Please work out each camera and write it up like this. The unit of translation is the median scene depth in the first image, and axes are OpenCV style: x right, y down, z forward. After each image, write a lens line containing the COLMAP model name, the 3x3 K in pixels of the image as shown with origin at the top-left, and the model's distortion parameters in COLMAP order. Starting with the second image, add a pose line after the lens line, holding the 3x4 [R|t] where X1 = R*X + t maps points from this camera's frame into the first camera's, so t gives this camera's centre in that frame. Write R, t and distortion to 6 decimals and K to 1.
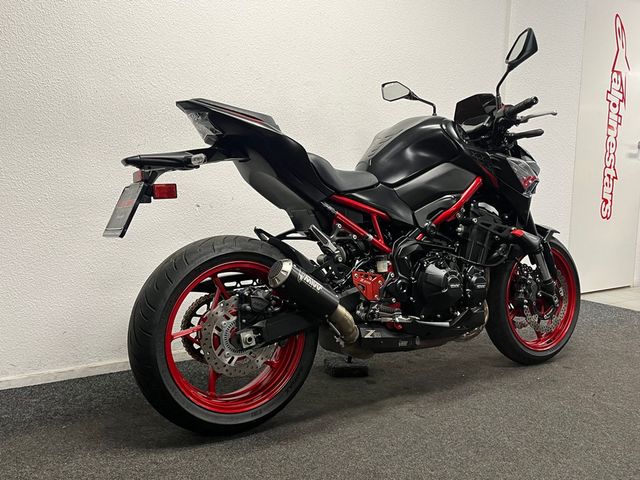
lens RADIAL K [[568.1, 0, 320.0], [0, 568.1, 240.0], [0, 0, 1]] dist [0.012286, 0.002462]
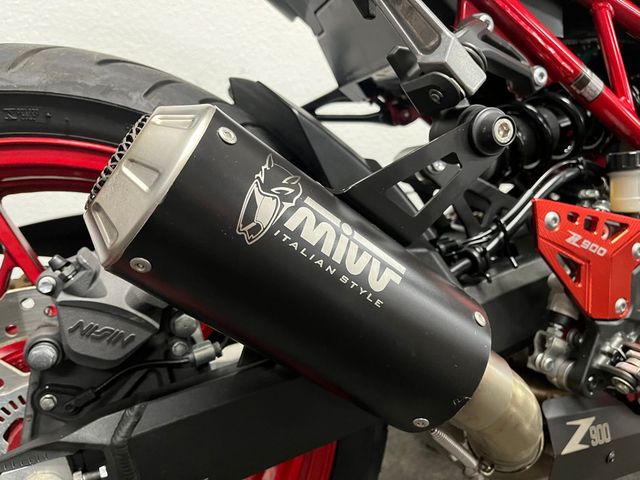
lens RADIAL K [[472.6, 0, 320.0], [0, 472.6, 240.0], [0, 0, 1]] dist [0.041419, -0.080693]
pose [[0.981265, 0.035999, -0.189269, 0.005070], [-0.020403, 0.996281, 0.083713, 0.054949], [0.191579, -0.078283, 0.978350, 0.759571]]
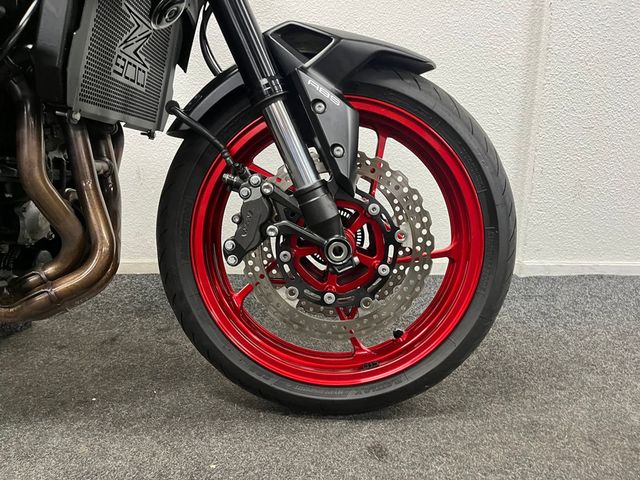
lens RADIAL K [[472.6, 0, 320.0], [0, 472.6, 240.0], [0, 0, 1]] dist [0.041419, -0.080693]
pose [[0.863288, 0.100720, -0.494560, 0.708987], [-0.046236, 0.991548, 0.121226, 0.083913], [0.502590, -0.081786, 0.860648, 0.982994]]
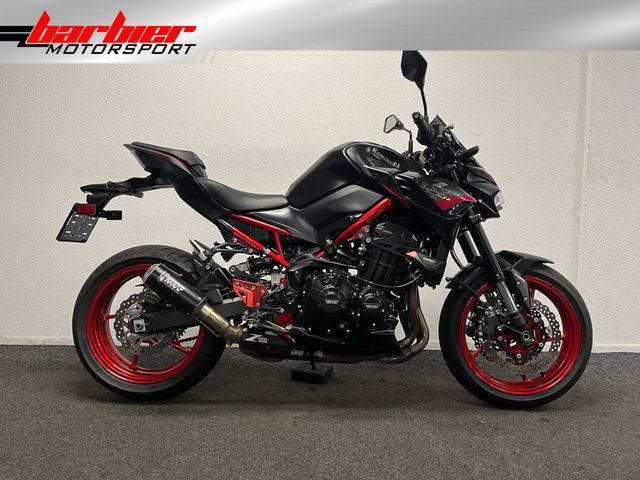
lens RADIAL K [[472.6, 0, 320.0], [0, 472.6, 240.0], [0, 0, 1]] dist [0.041419, -0.080693]
pose [[0.855723, 0.021064, -0.517005, 0.674948], [-0.056715, 0.996969, -0.053253, 0.016077], [0.514316, 0.074892, 0.854324, 0.258424]]
